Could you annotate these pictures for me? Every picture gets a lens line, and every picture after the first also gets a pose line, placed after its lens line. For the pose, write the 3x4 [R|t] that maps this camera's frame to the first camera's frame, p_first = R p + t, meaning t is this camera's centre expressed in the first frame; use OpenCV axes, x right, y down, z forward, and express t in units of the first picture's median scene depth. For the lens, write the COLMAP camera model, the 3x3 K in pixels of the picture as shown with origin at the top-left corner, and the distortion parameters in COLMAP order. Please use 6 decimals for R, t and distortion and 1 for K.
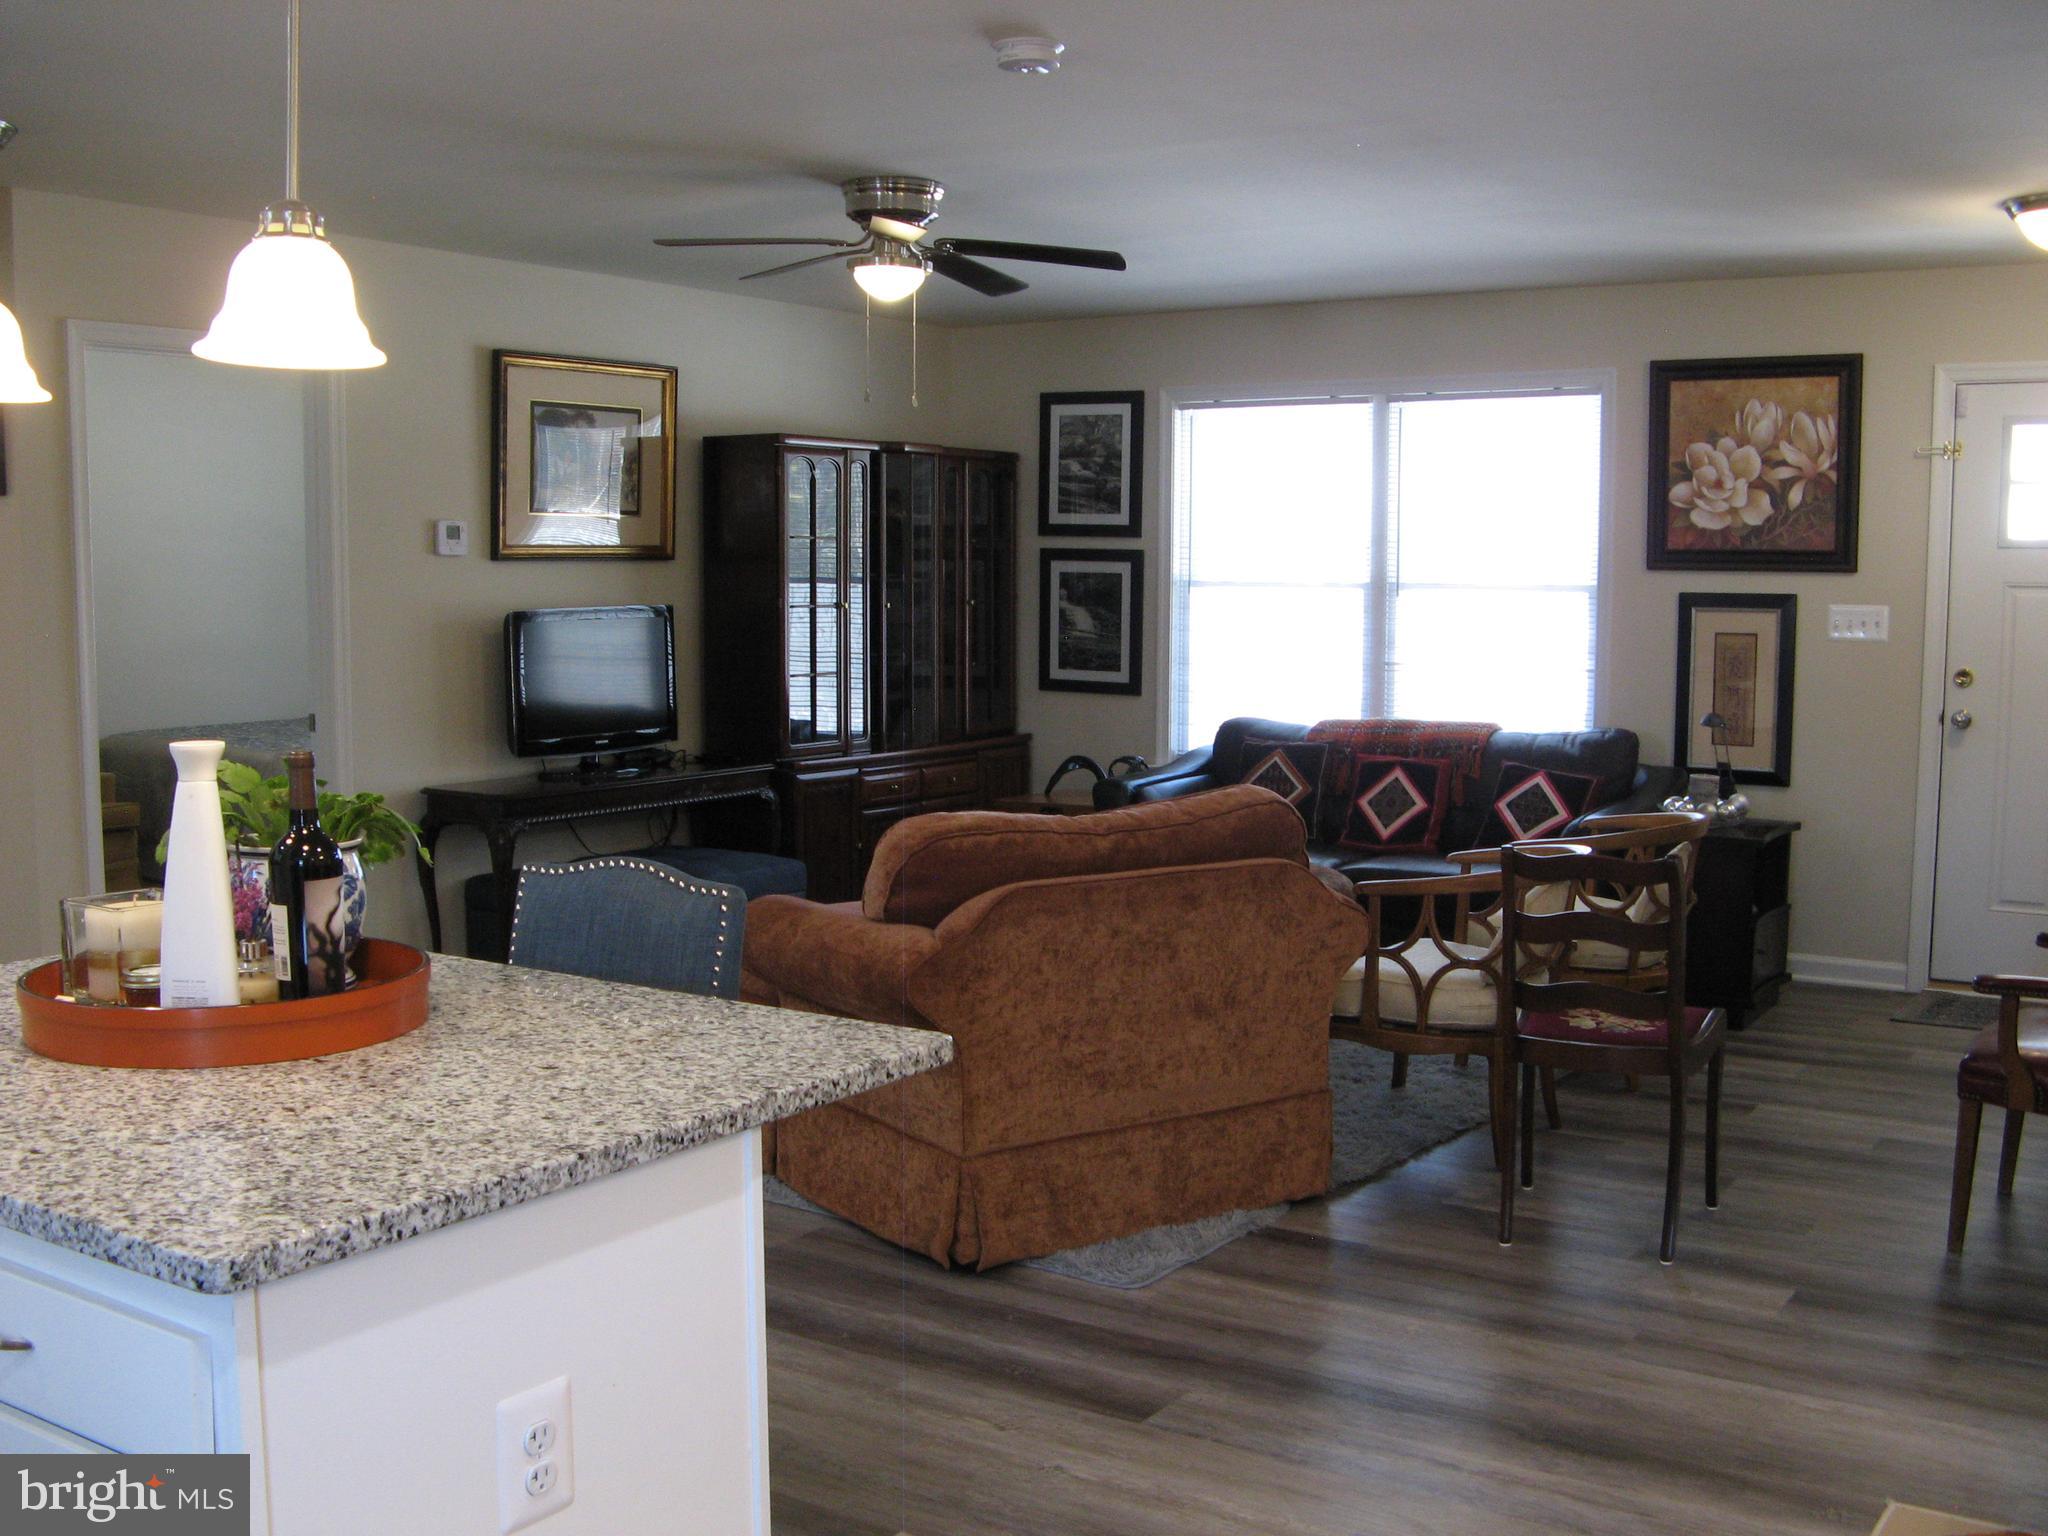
lens RADIAL K [[2113.9, 0, 1050.2], [0, 2113.9, 785.6], [0, 0, 1]] dist [-0.186107, 0.207933]
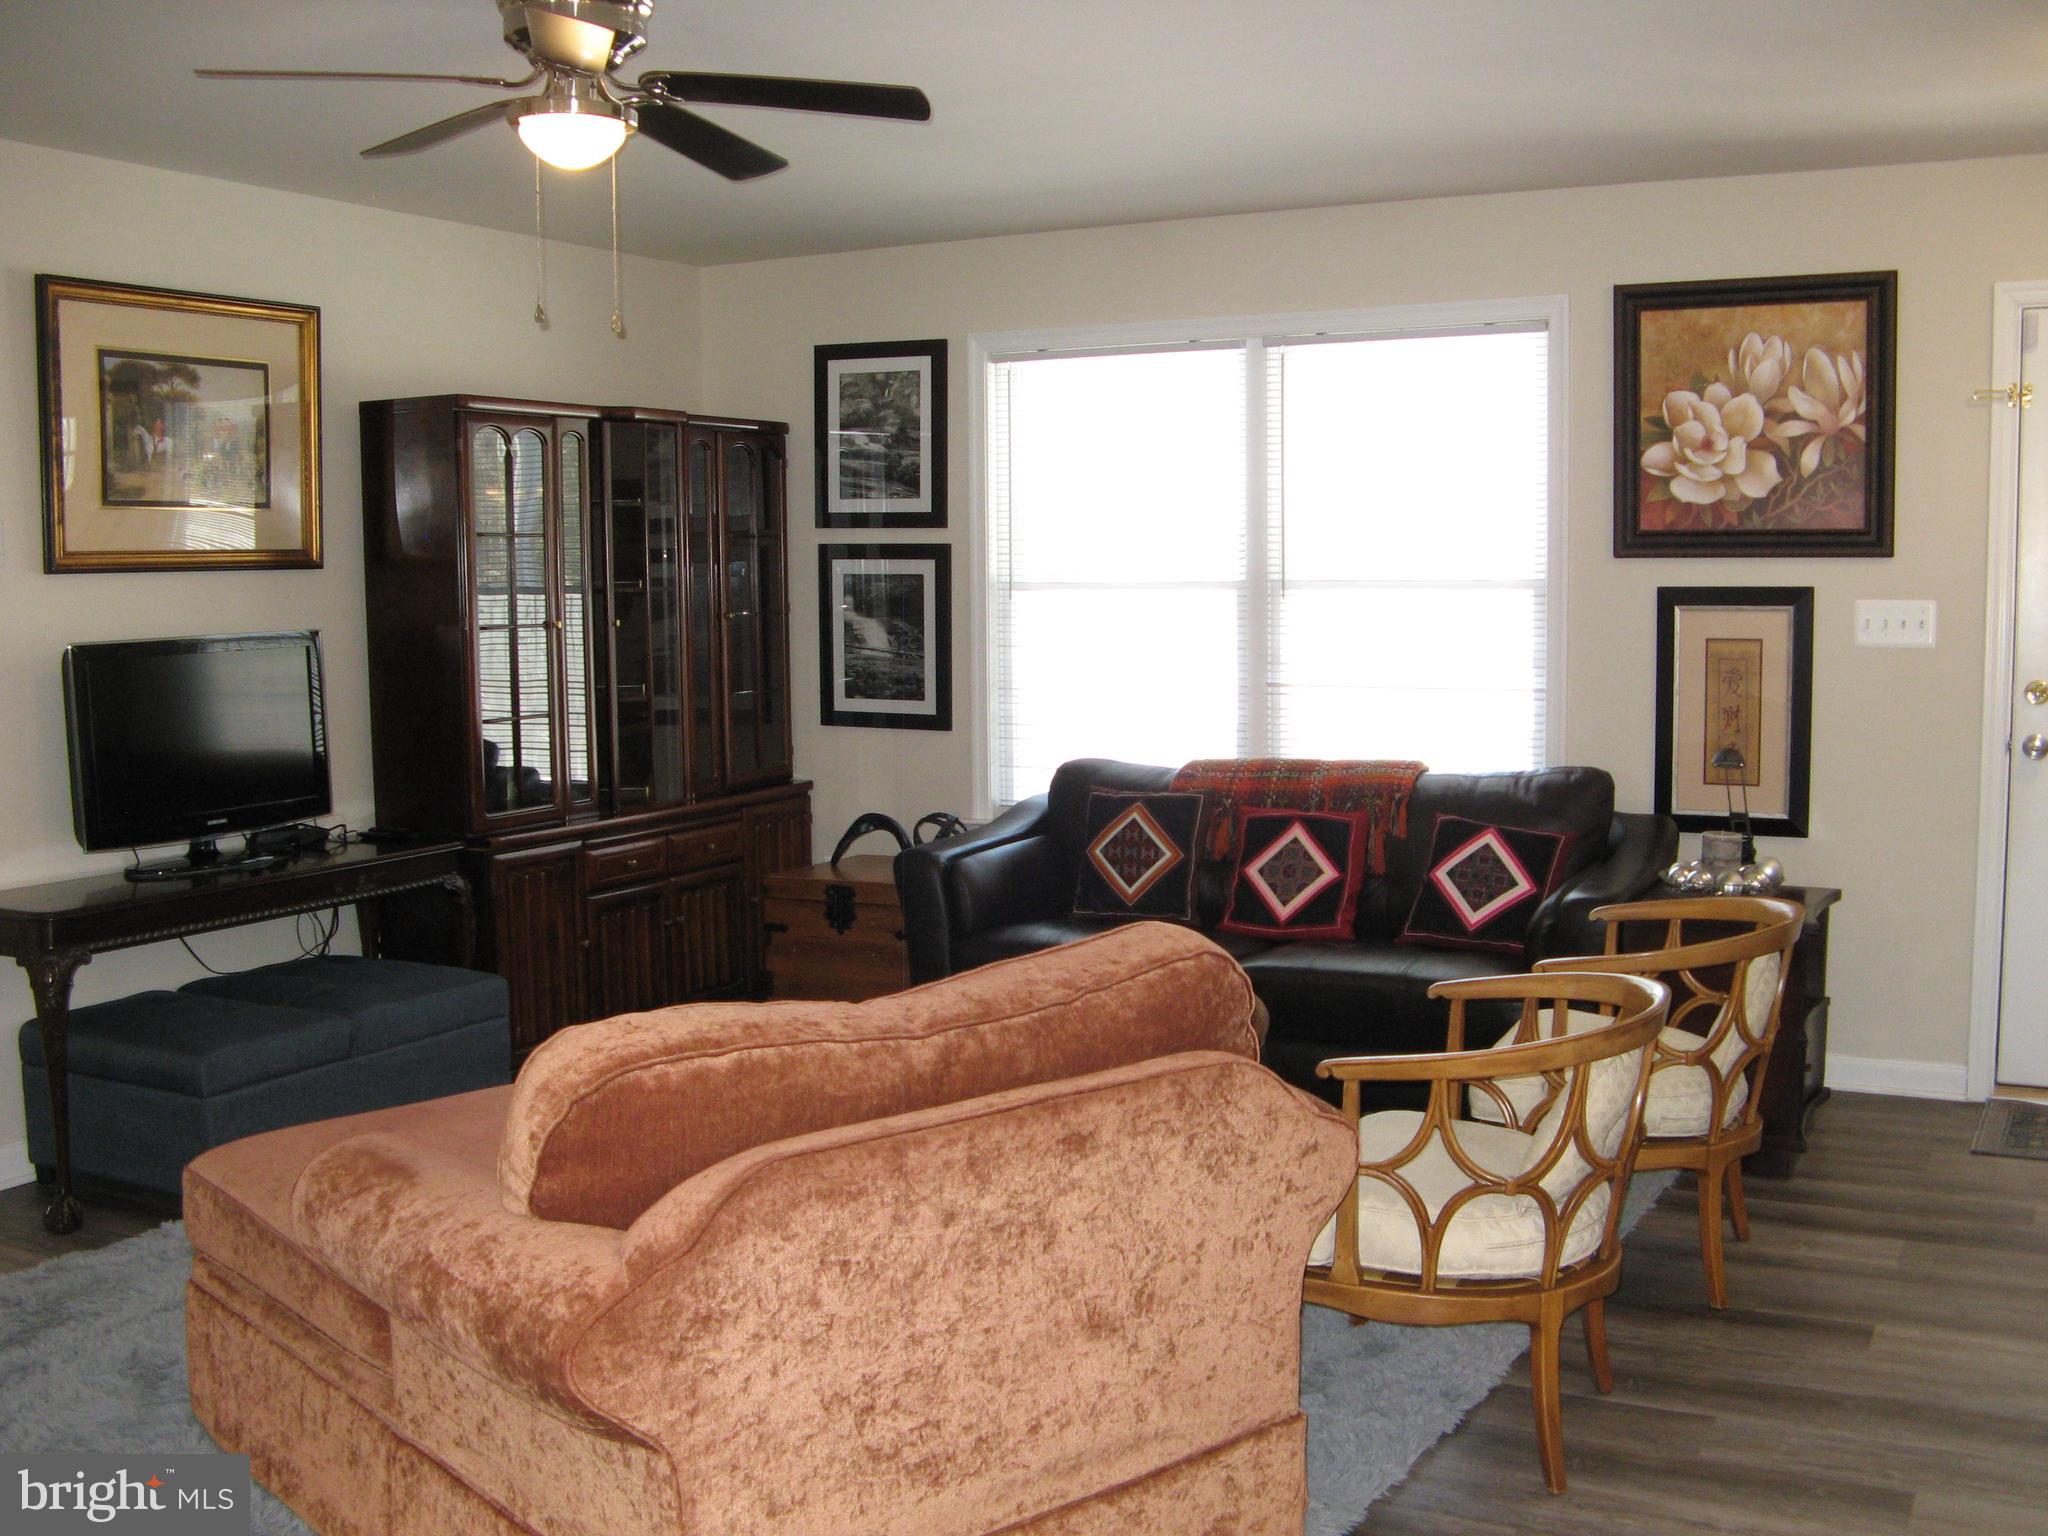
lens RADIAL K [[2113.9, 0, 1050.2], [0, 2113.9, 785.6], [0, 0, 1]] dist [-0.186107, 0.207933]
pose [[0.994975, -0.025593, 0.096802, 0.003650], [0.025534, 0.999672, 0.001845, -0.026448], [-0.096817, 0.000636, 0.995302, 0.254879]]
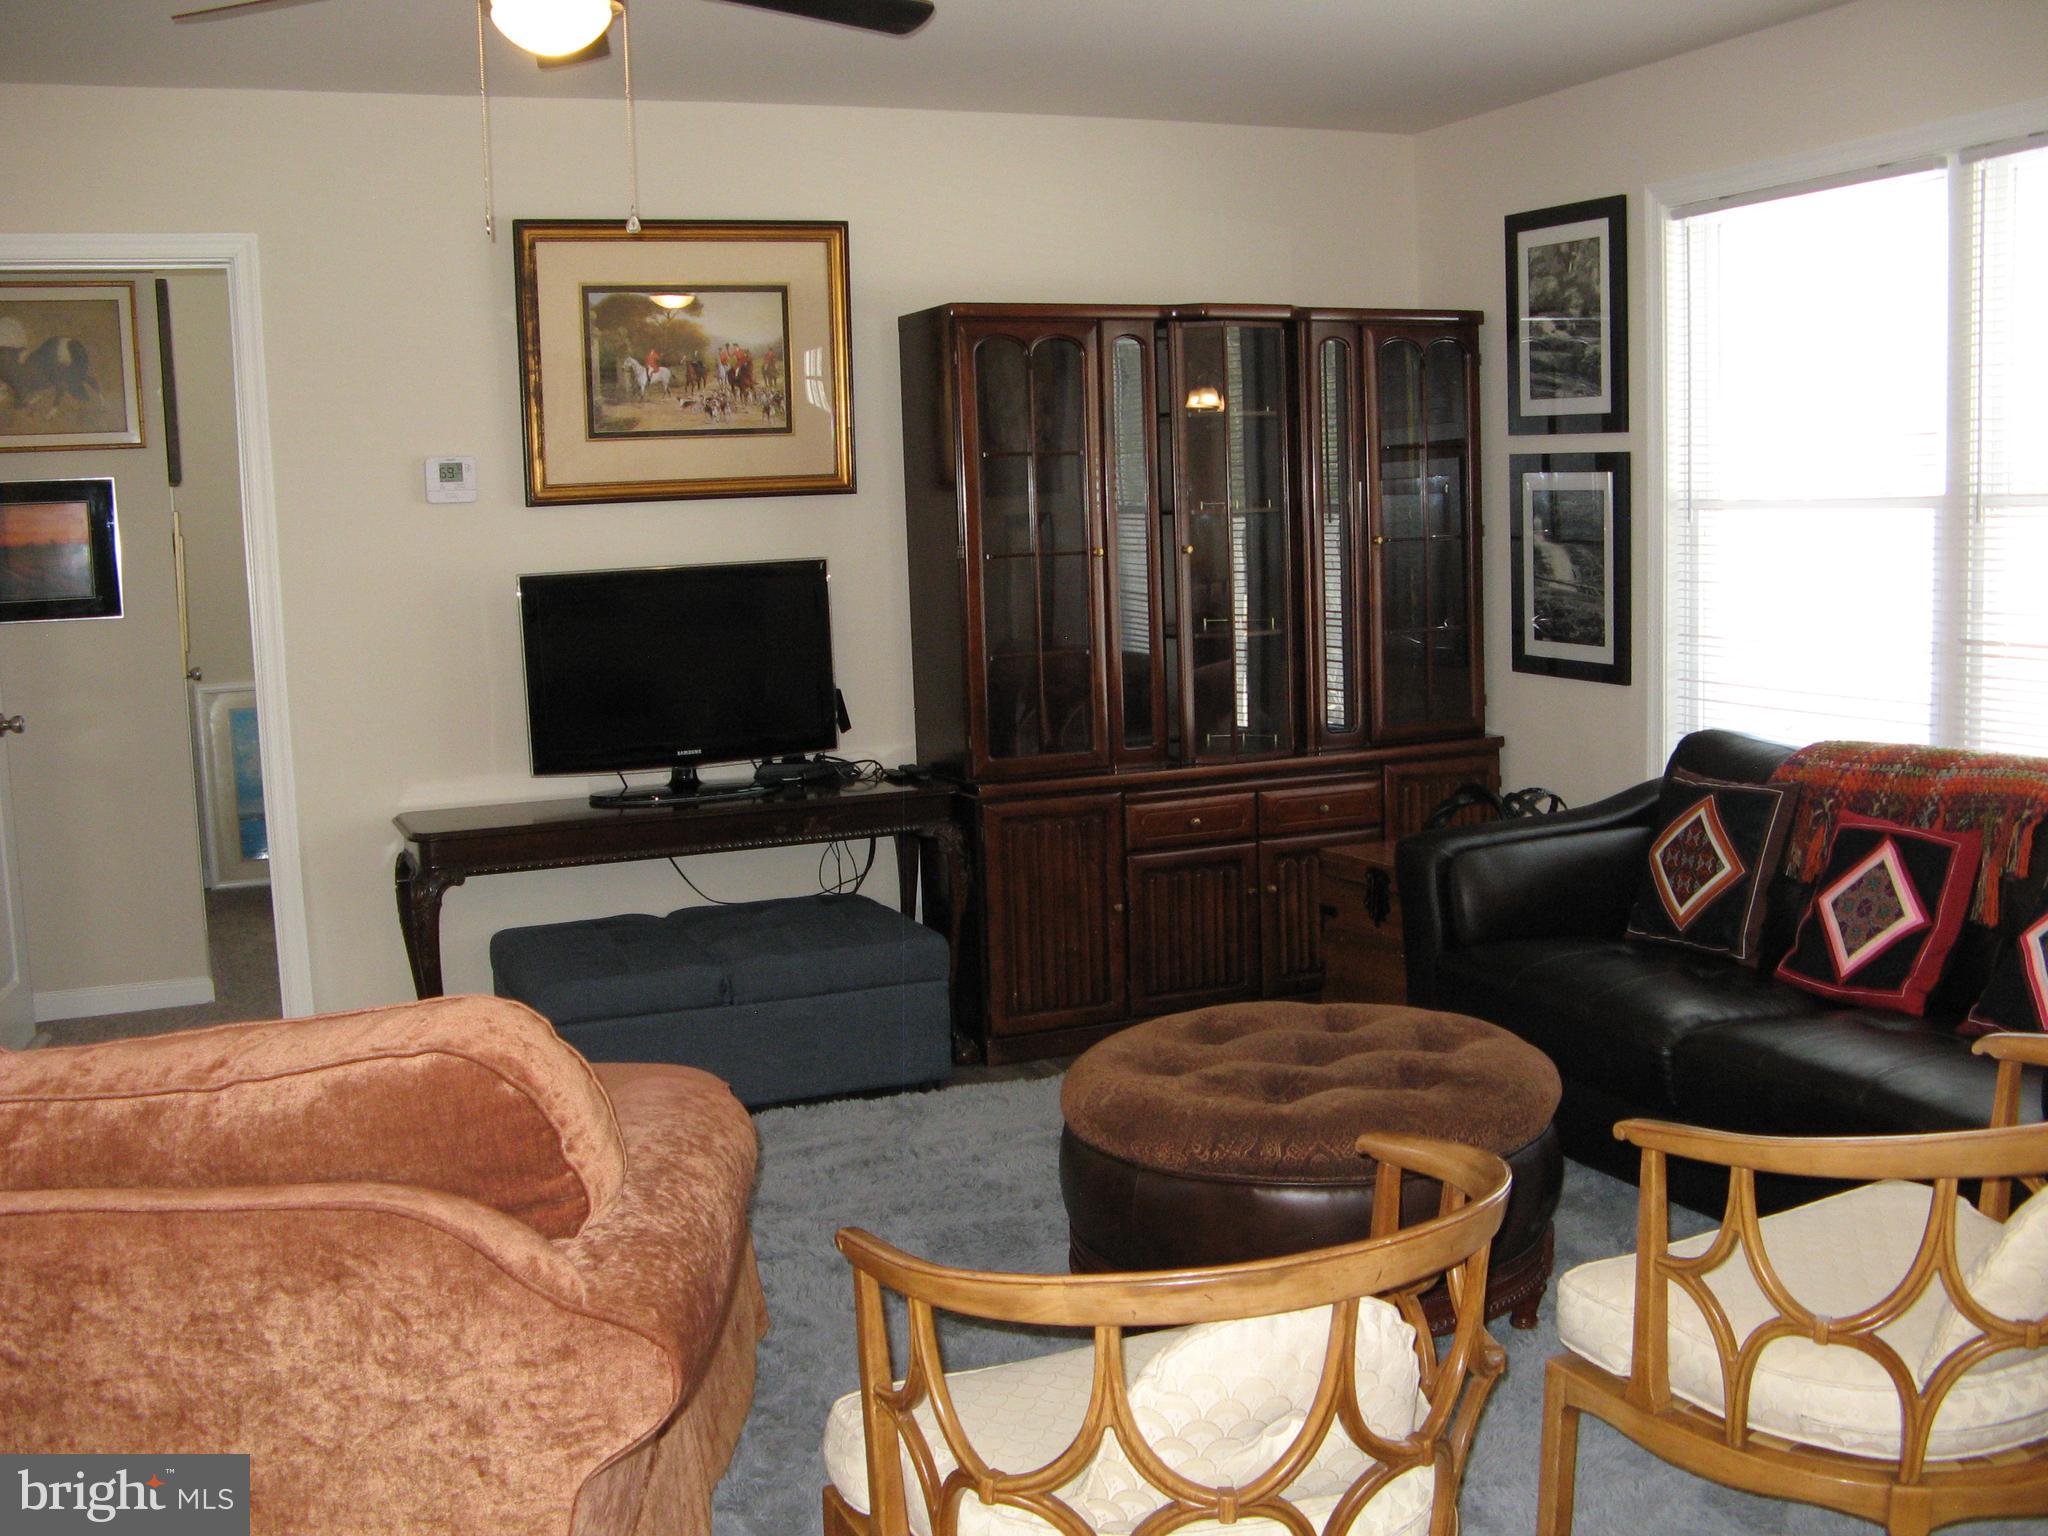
lens RADIAL K [[2113.9, 0, 1050.2], [0, 2113.9, 785.6], [0, 0, 1]] dist [-0.186107, 0.207933]
pose [[0.834177, 0.041499, -0.549933, 0.278825], [-0.020246, 0.998797, 0.044659, -0.042791], [0.551125, -0.026120, 0.834014, 0.448840]]
